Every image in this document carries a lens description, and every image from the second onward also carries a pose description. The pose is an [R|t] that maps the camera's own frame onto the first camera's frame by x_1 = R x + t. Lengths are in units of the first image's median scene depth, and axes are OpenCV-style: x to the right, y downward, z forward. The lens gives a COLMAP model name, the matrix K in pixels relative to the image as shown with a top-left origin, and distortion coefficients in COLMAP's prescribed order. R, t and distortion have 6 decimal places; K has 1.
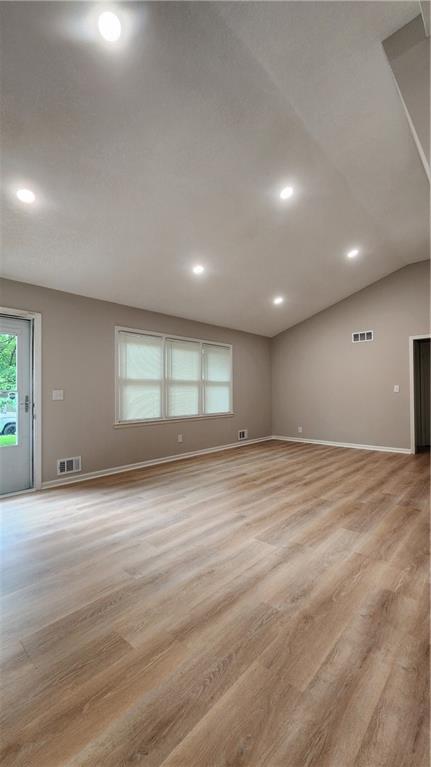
lens RADIAL K [[311.8, 0, 213.2], [0, 311.8, 387.1], [0, 0, 1]] dist [-0.000378, -0.000029]
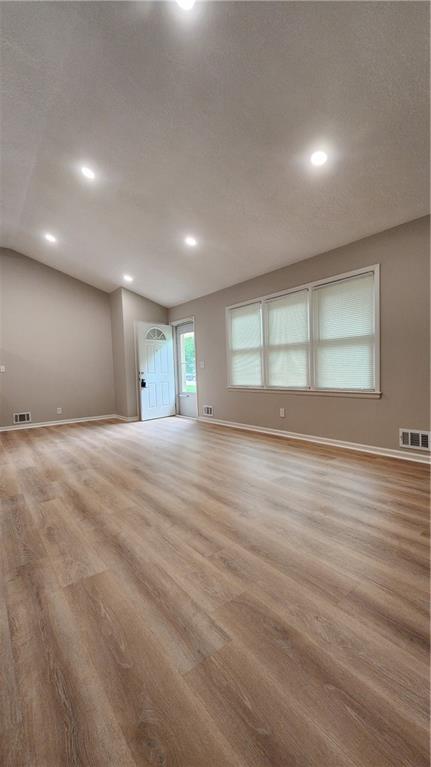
lens RADIAL K [[300.2, 0, 215.4], [0, 300.2, 395.0], [0, 0, 1]] dist [0.000277, 0.000040]
pose [[-0.147760, 0.101381, -0.983813, 0.875733], [0.053132, 0.994110, 0.094462, 0.032289], [0.987595, -0.038314, -0.152276, 1.118347]]
